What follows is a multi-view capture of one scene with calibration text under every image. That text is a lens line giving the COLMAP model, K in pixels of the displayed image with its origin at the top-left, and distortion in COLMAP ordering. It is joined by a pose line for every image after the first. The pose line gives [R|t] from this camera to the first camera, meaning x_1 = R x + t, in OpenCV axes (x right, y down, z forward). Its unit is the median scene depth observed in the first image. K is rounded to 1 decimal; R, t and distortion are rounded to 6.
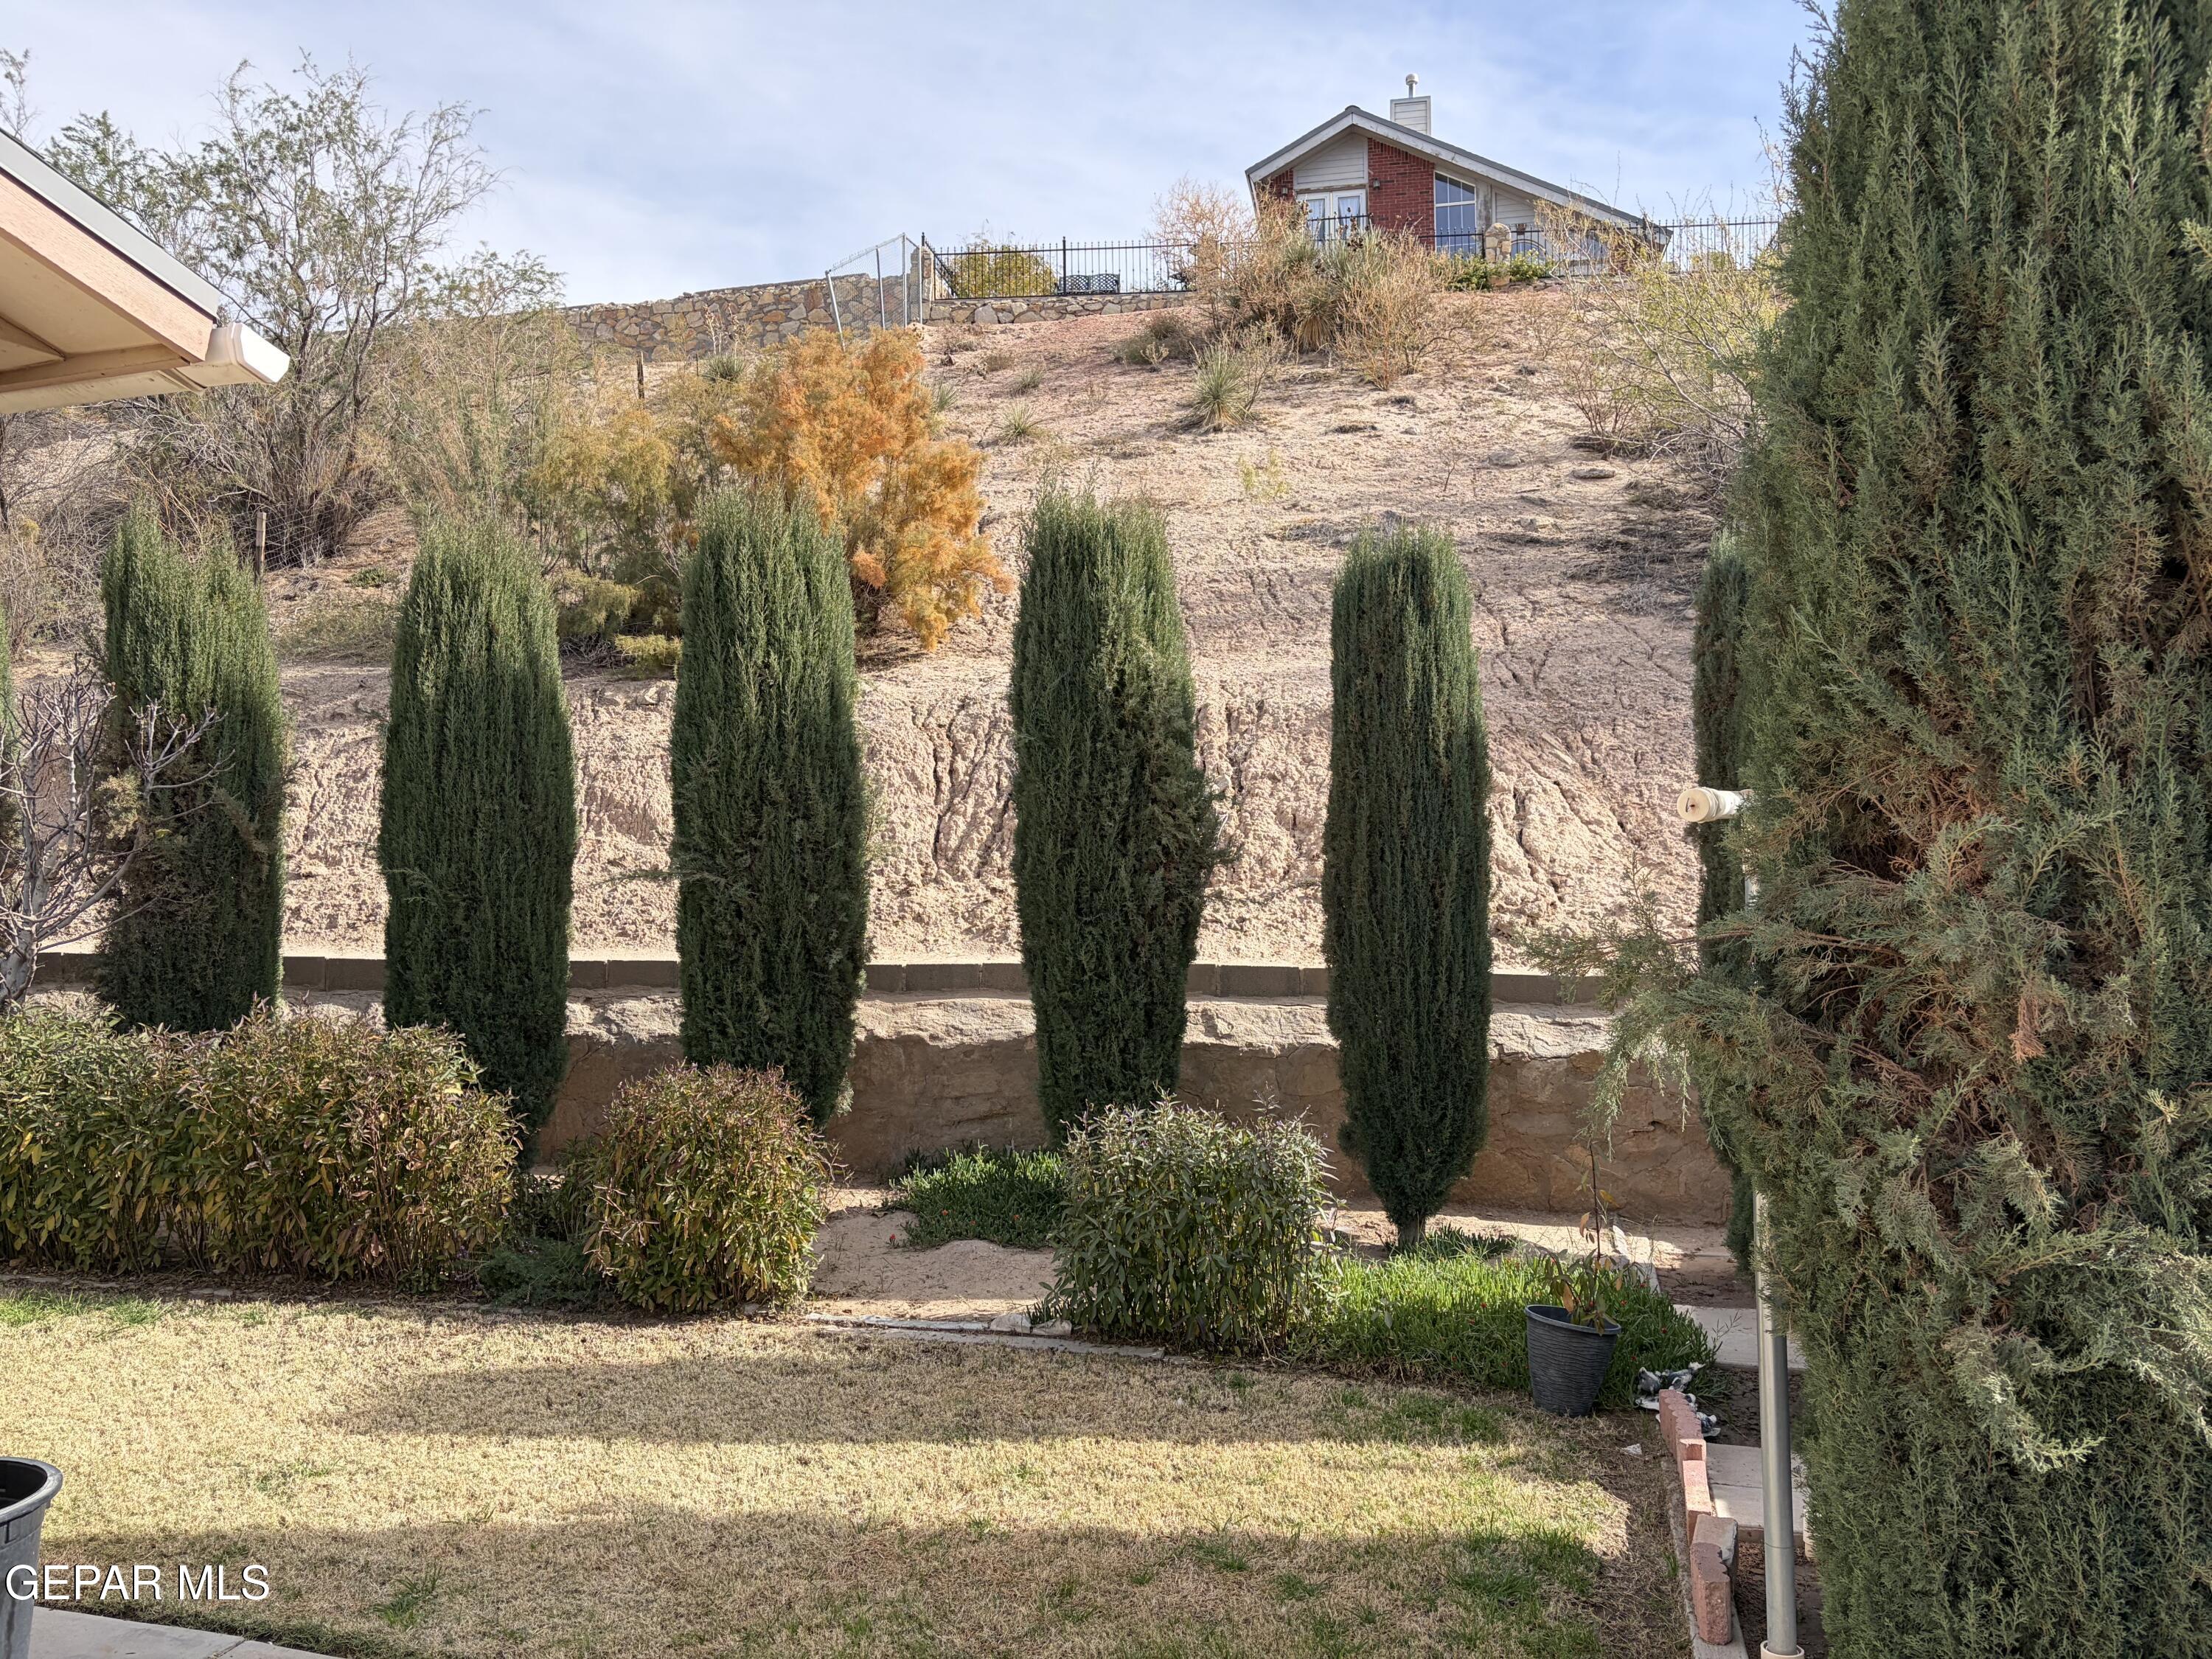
lens RADIAL K [[1676.5, 0, 1115.9], [0, 1676.5, 833.4], [0, 0, 1]] dist [0.059067, -0.056020]
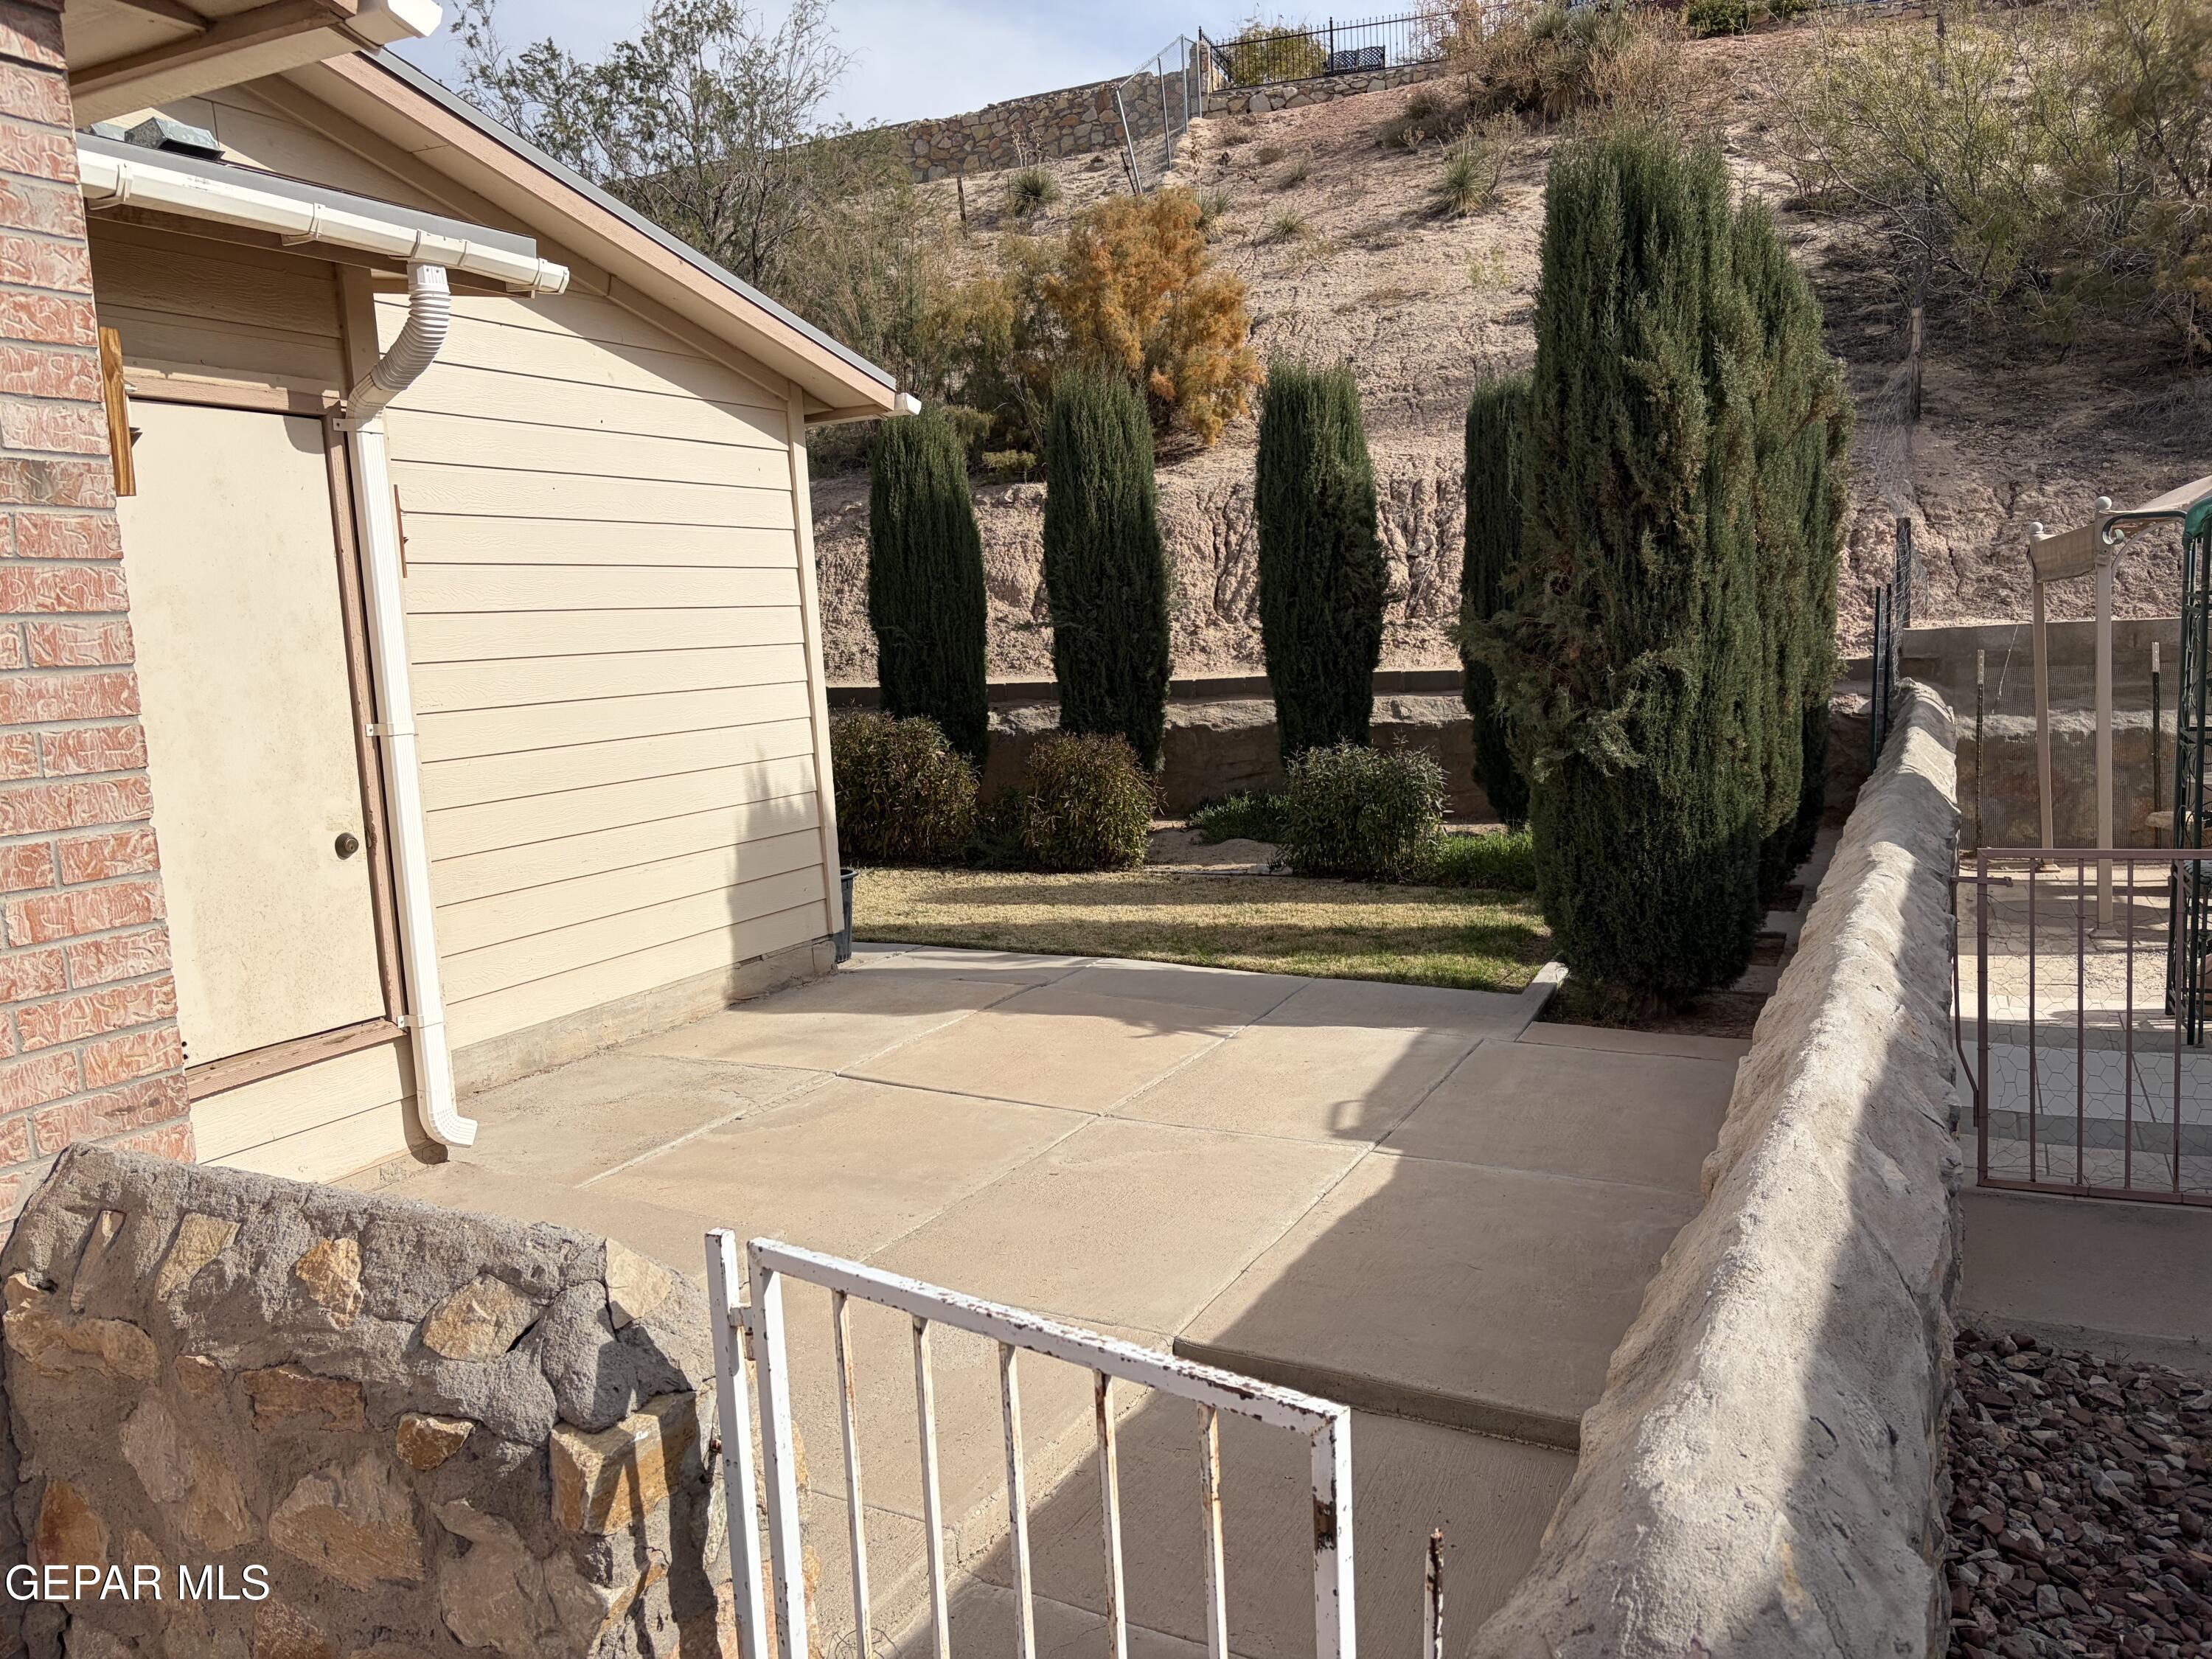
lens RADIAL K [[1676.5, 0, 1100.1], [0, 1676.5, 850.1], [0, 0, 1]] dist [0.059067, -0.056020]
pose [[0.981734, -0.013266, -0.189795, 0.050928], [0.042626, 0.987544, 0.151462, -0.001745], [0.185421, -0.156786, 0.970071, -0.344468]]
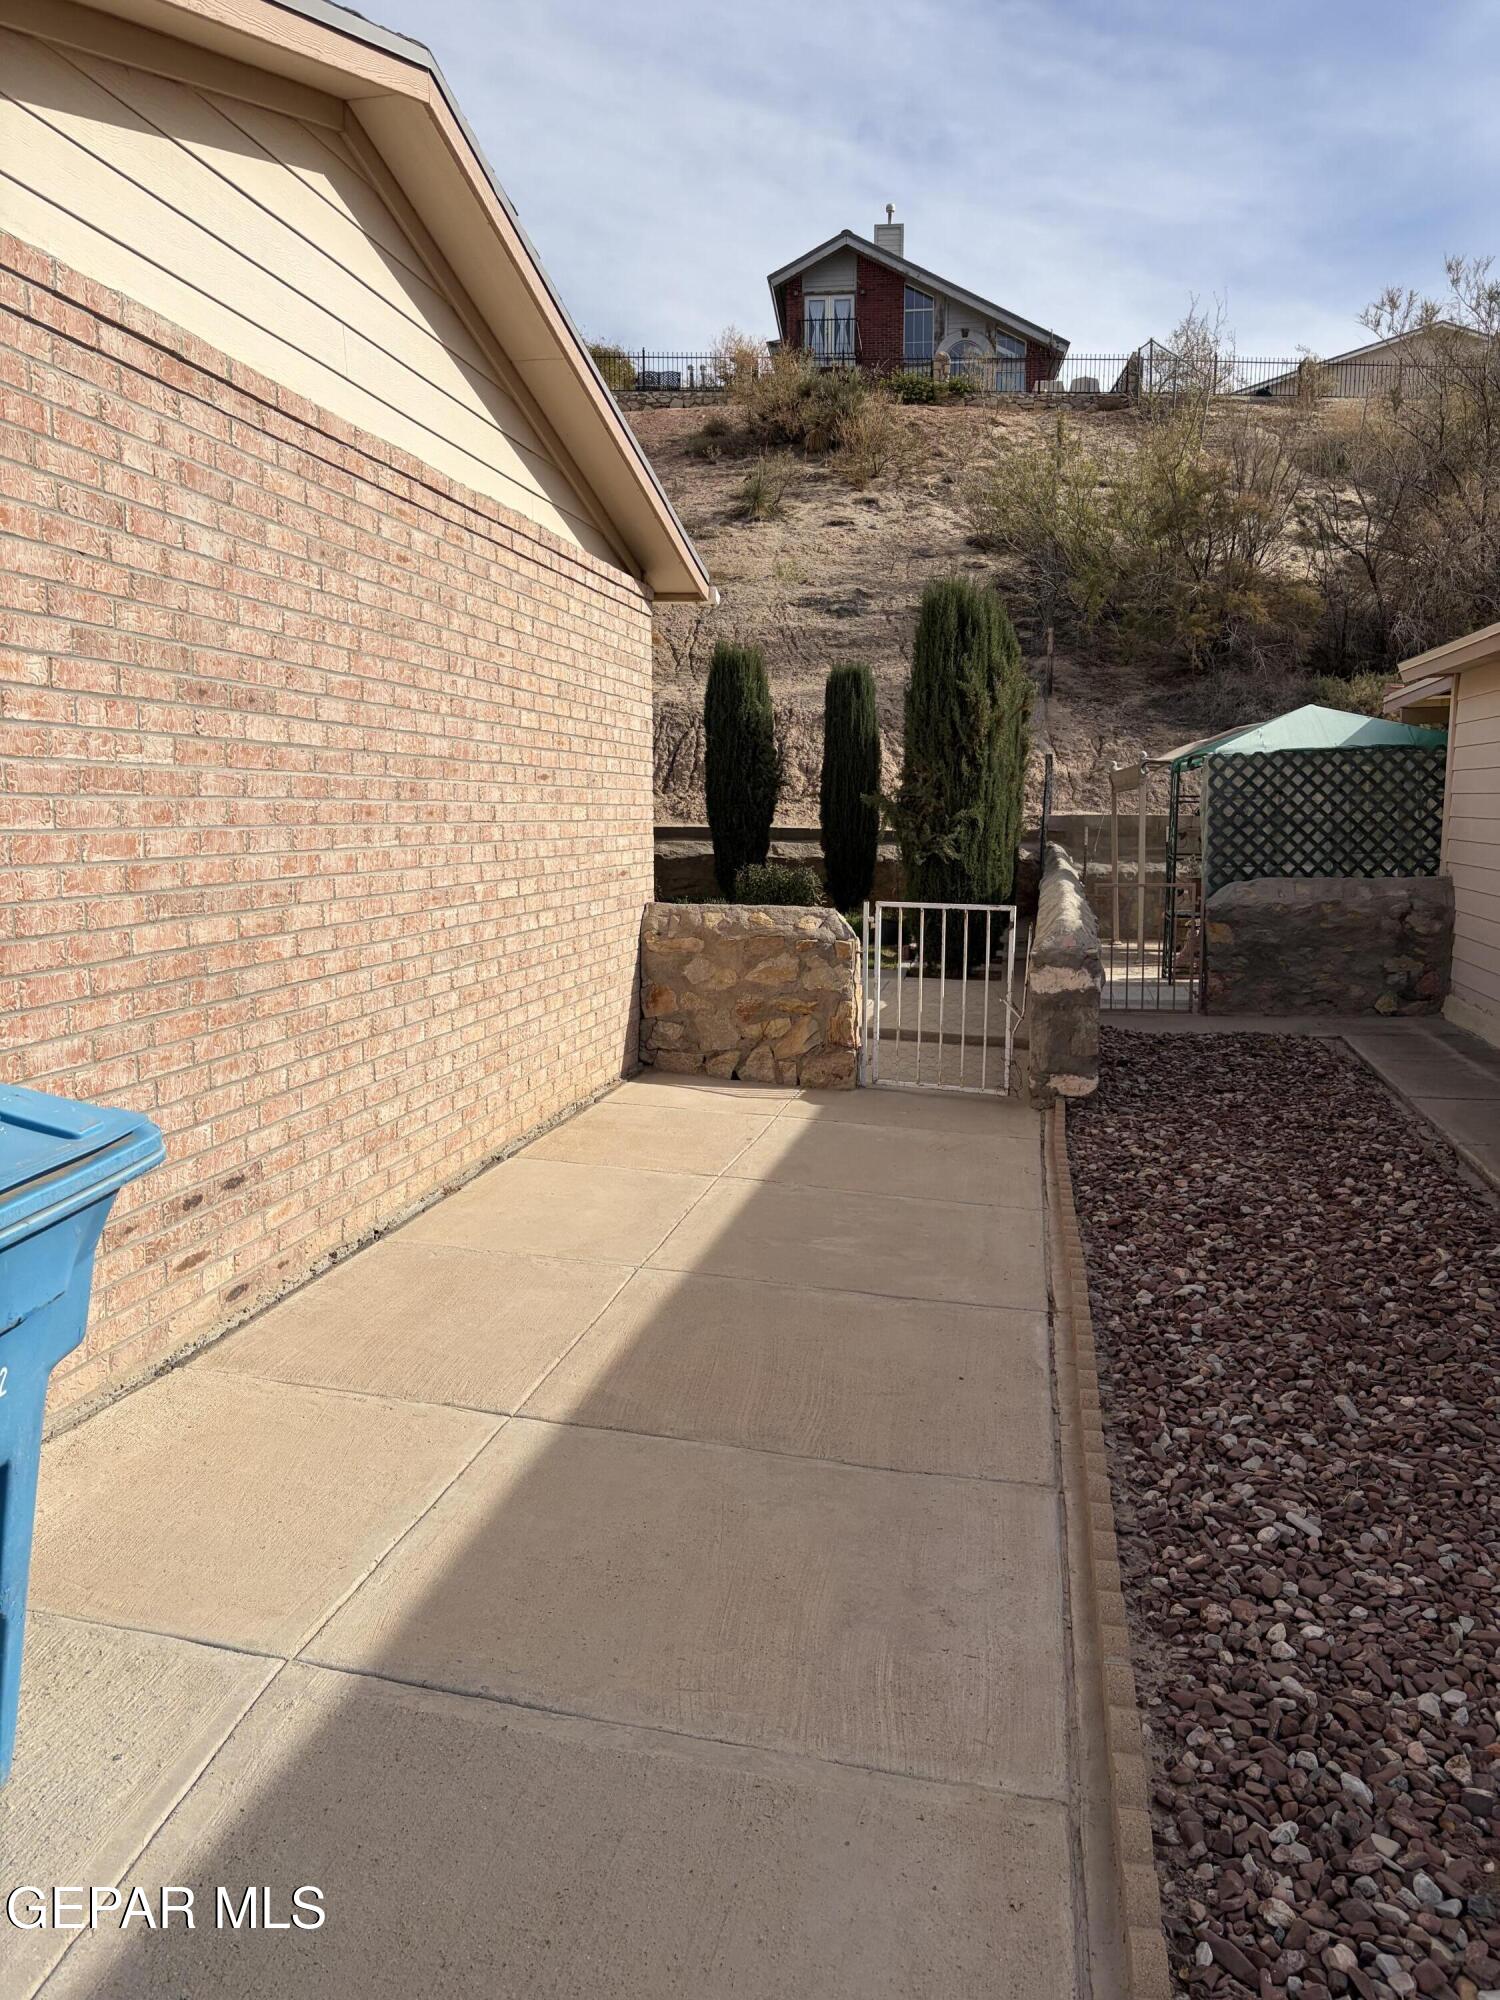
lens RADIAL K [[1515.8, 0, 744.5], [0, 1515.8, 1041.8], [0, 0, 1]] dist [0.059067, -0.056020]
pose [[0.996741, -0.002293, 0.080642, -0.113458], [-0.011718, 0.984879, 0.172846, 0.001474], [-0.079819, -0.173228, 0.981642, -0.841464]]
